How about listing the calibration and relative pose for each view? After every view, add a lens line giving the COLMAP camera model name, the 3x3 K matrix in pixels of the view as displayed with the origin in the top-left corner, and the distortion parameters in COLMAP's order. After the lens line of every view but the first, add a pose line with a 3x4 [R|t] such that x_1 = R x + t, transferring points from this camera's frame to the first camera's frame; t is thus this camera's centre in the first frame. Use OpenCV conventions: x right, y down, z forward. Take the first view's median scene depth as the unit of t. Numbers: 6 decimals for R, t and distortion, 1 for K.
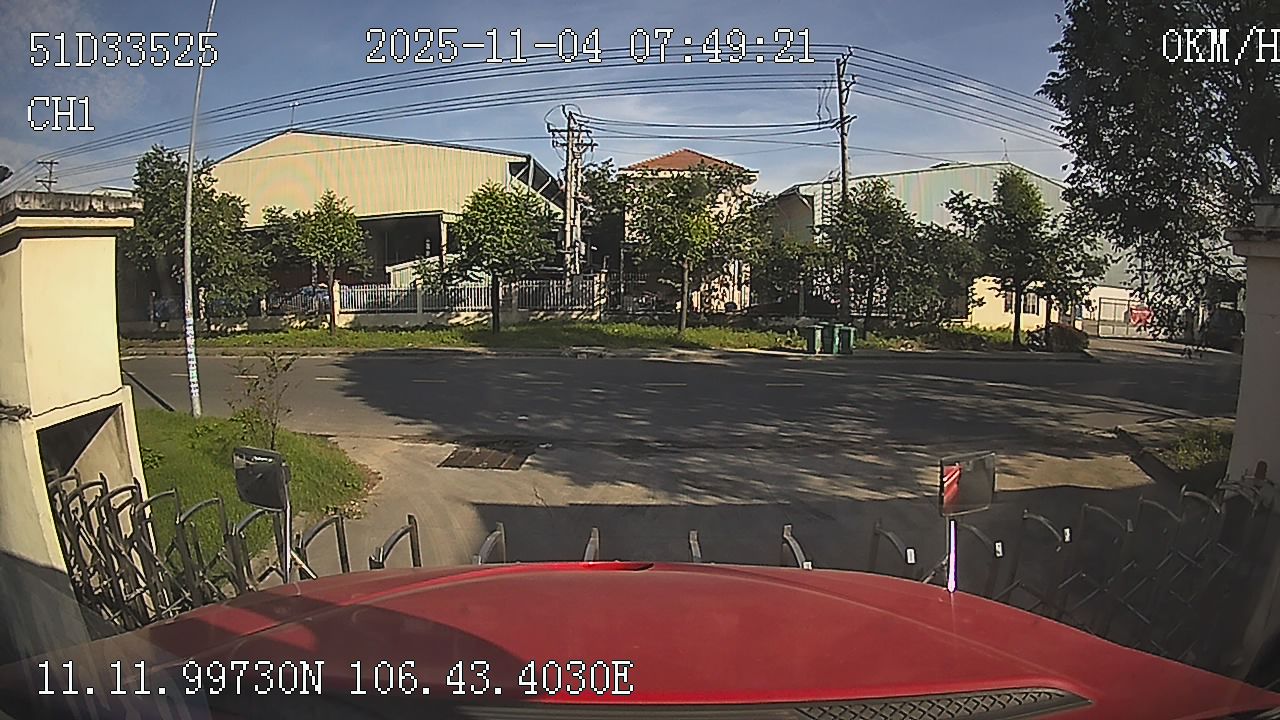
lens RADIAL K [[625.7, 0, 641.8], [0, 625.7, 372.2], [0, 0, 1]] dist [-0.067635, 0.000053]
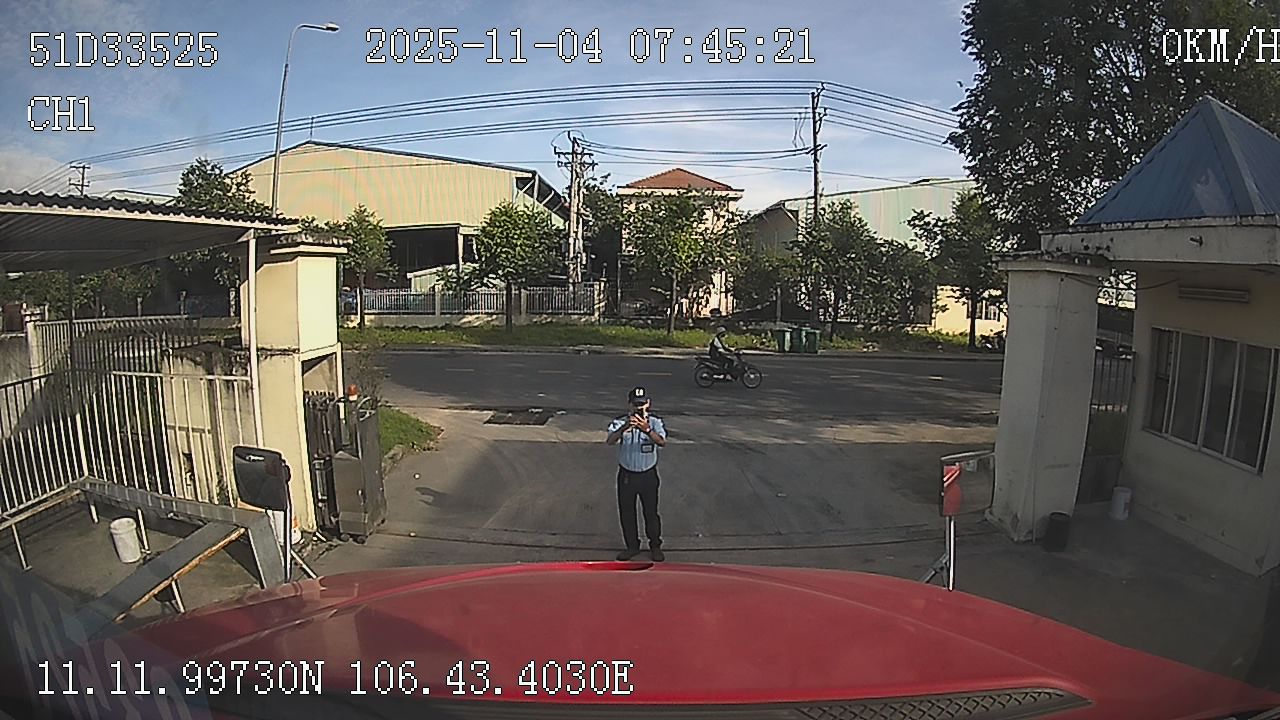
lens RADIAL K [[618.9, 0, 640.0], [0, 618.9, 360.0], [0, 0, 1]] dist [-0.000341, -0.000060]
pose [[0.999952, 0.009430, 0.002553, 0.004405], [-0.009353, 0.999543, -0.028740, 0.015603], [-0.002822, 0.028714, 0.999584, -0.121972]]
